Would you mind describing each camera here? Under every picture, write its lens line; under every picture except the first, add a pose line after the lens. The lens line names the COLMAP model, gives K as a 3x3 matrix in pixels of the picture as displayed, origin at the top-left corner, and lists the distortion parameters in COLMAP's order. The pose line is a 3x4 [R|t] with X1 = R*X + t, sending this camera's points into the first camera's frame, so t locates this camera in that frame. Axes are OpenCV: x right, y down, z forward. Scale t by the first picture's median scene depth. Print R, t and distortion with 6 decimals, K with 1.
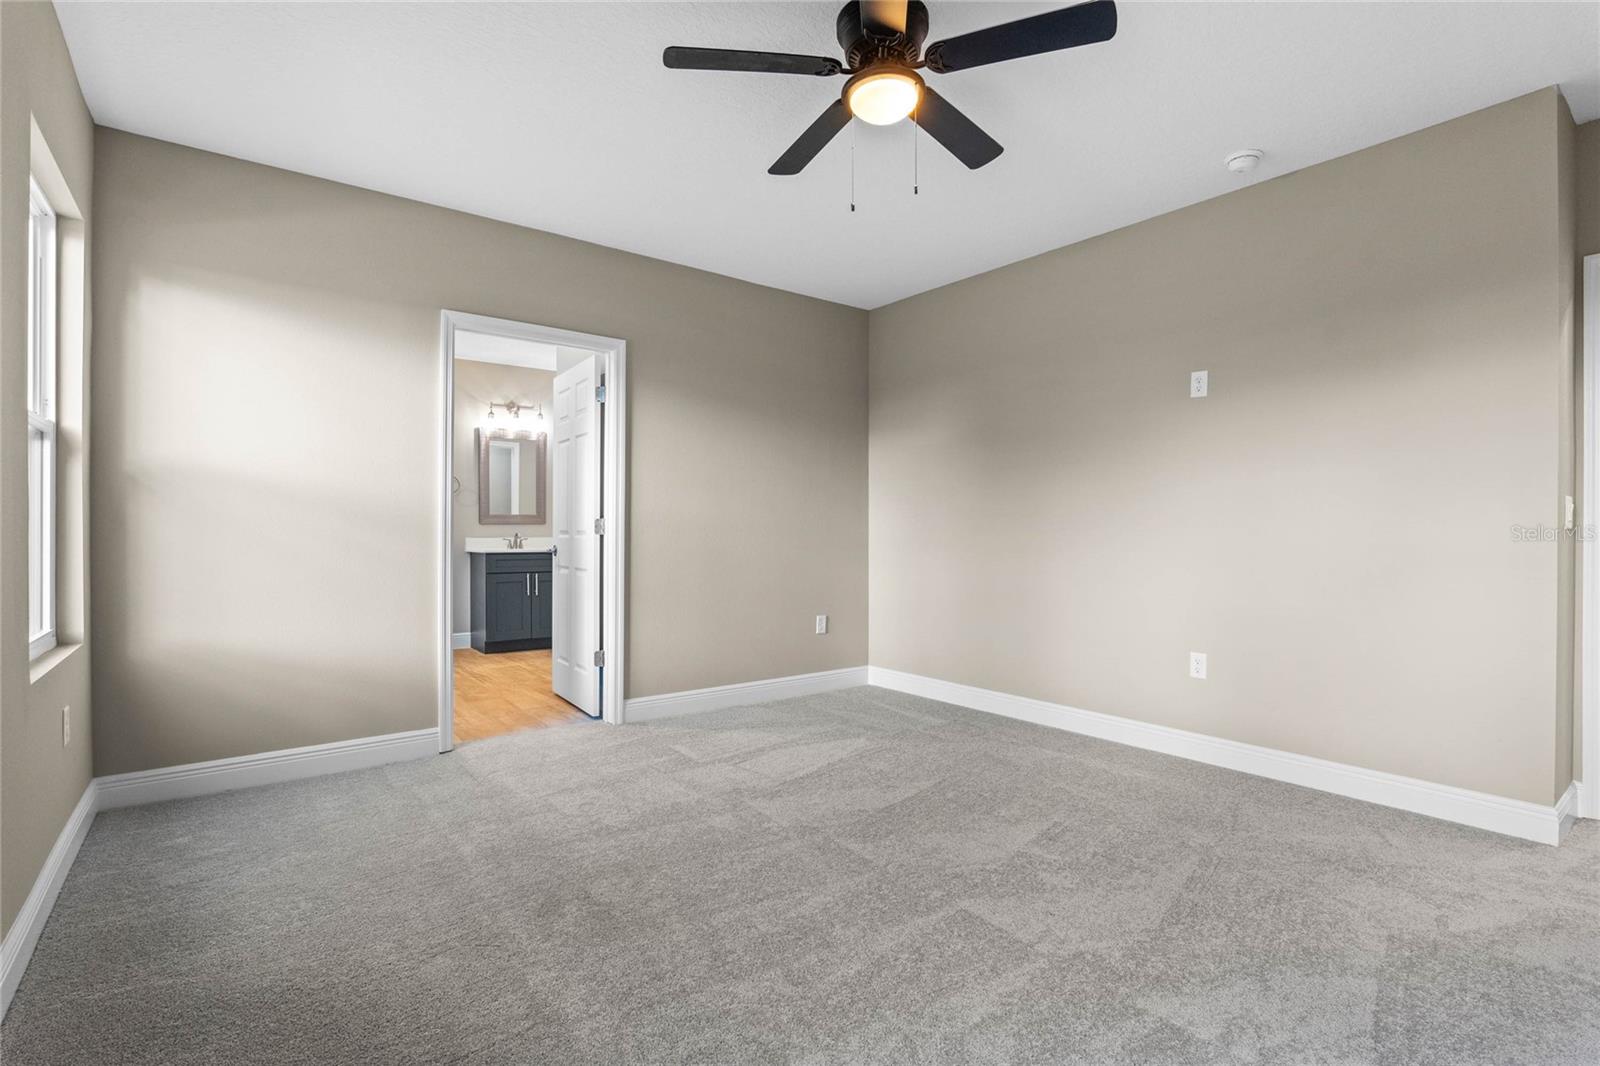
lens RADIAL K [[740.0, 0, 808.8], [0, 740.0, 536.1], [0, 0, 1]] dist [-0.023119, 0.007534]
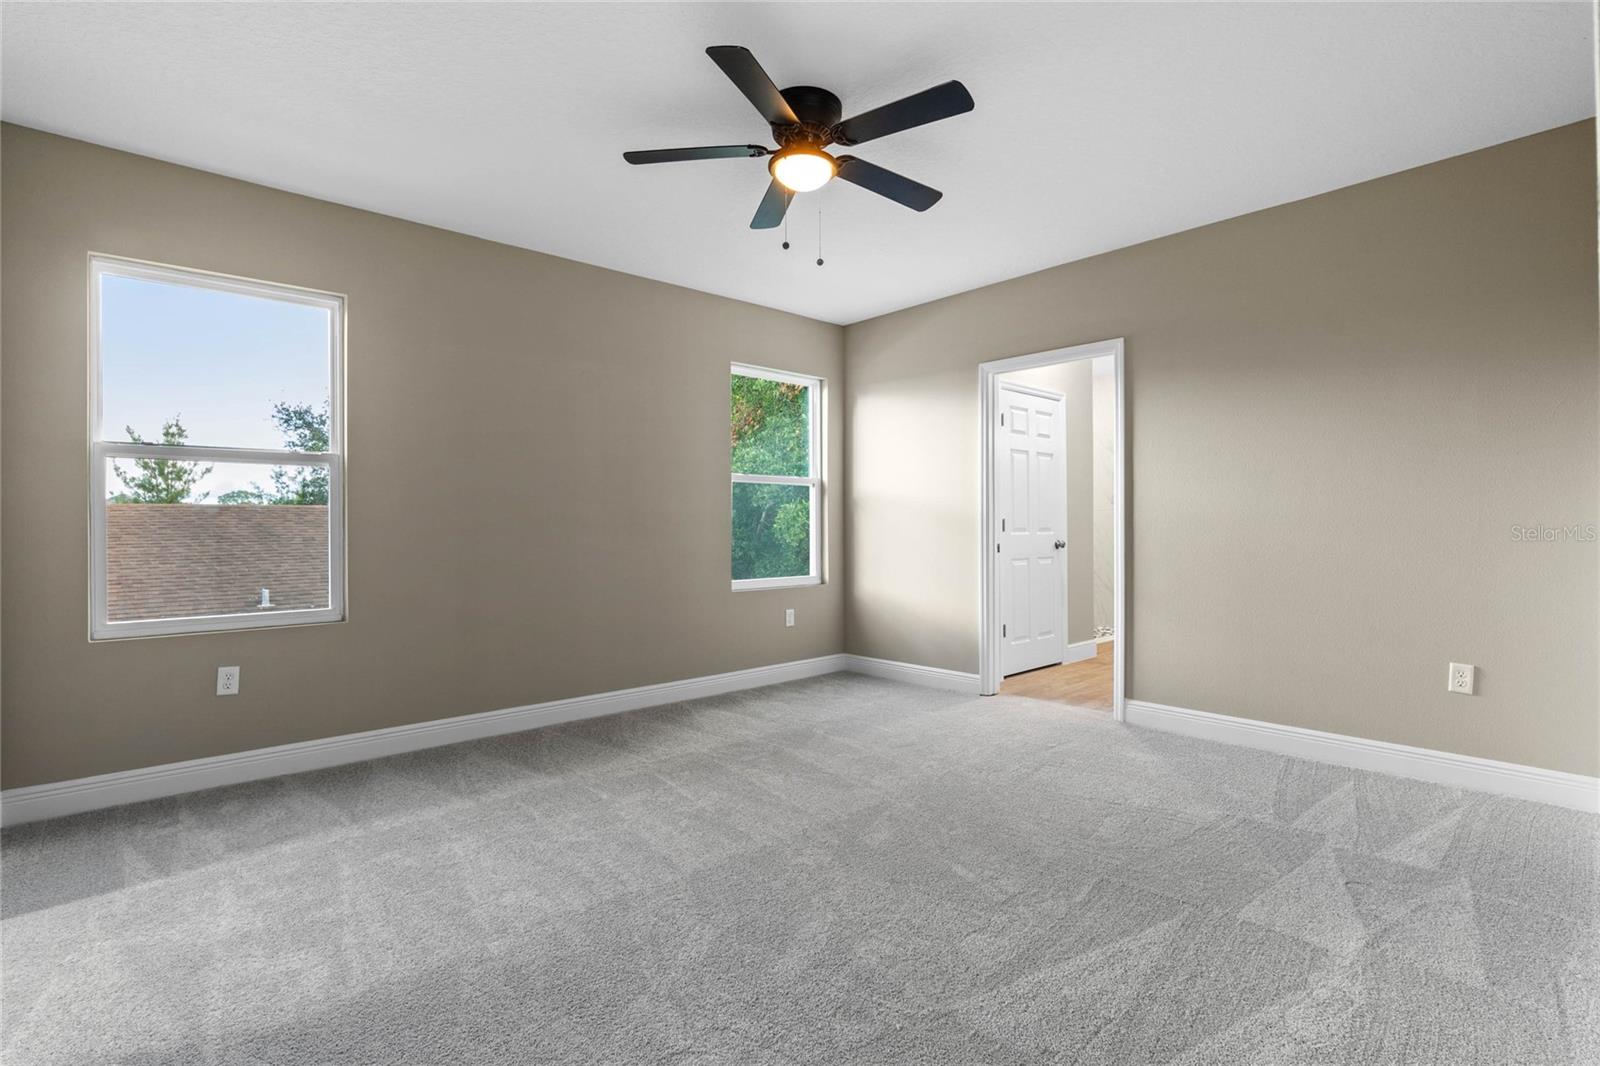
lens RADIAL K [[758.3, 0, 817.4], [0, 758.3, 533.8], [0, 0, 1]] dist [-0.016849, 0.001151]
pose [[0.090089, 0.006909, -0.995910, 0.845631], [-0.002166, 0.999975, 0.006741, -0.007274], [0.995931, 0.001550, 0.090102, 0.577027]]
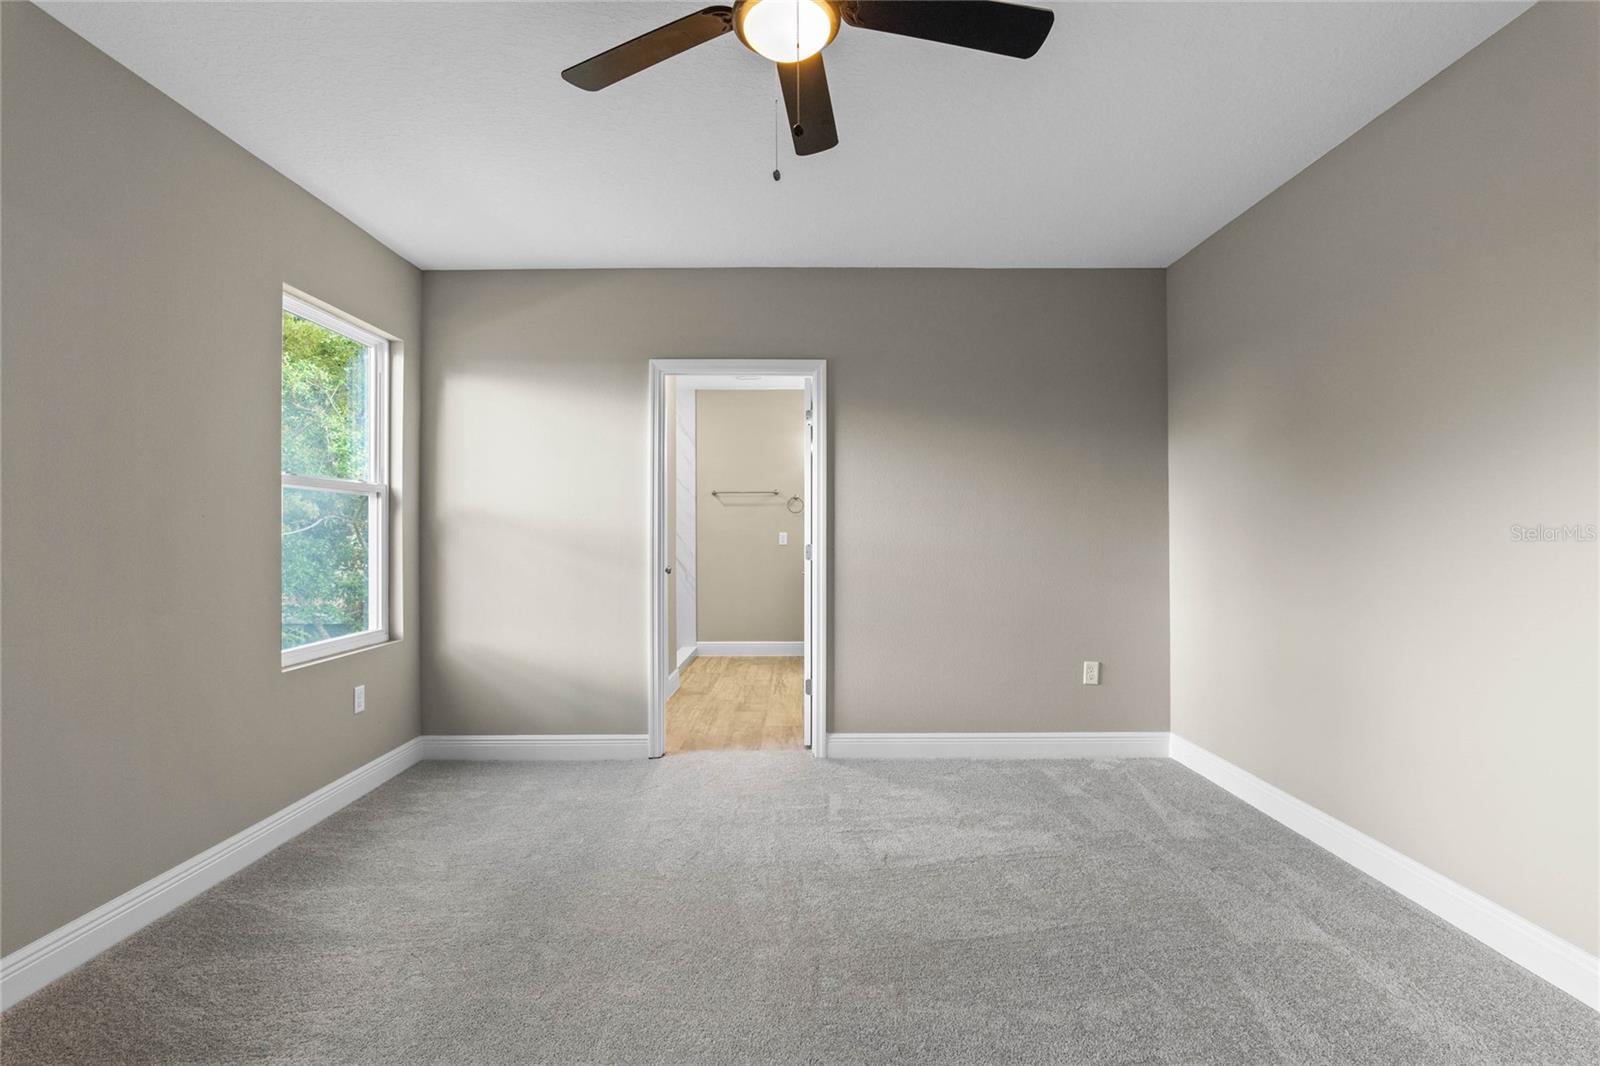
lens RADIAL K [[740.0, 0, 808.8], [0, 740.0, 536.1], [0, 0, 1]] dist [-0.023119, 0.007534]
pose [[0.794673, -0.001186, -0.607036, 0.368498], [-0.000294, 0.999997, -0.002339, -0.038312], [0.607037, 0.002037, 0.794671, 0.255684]]
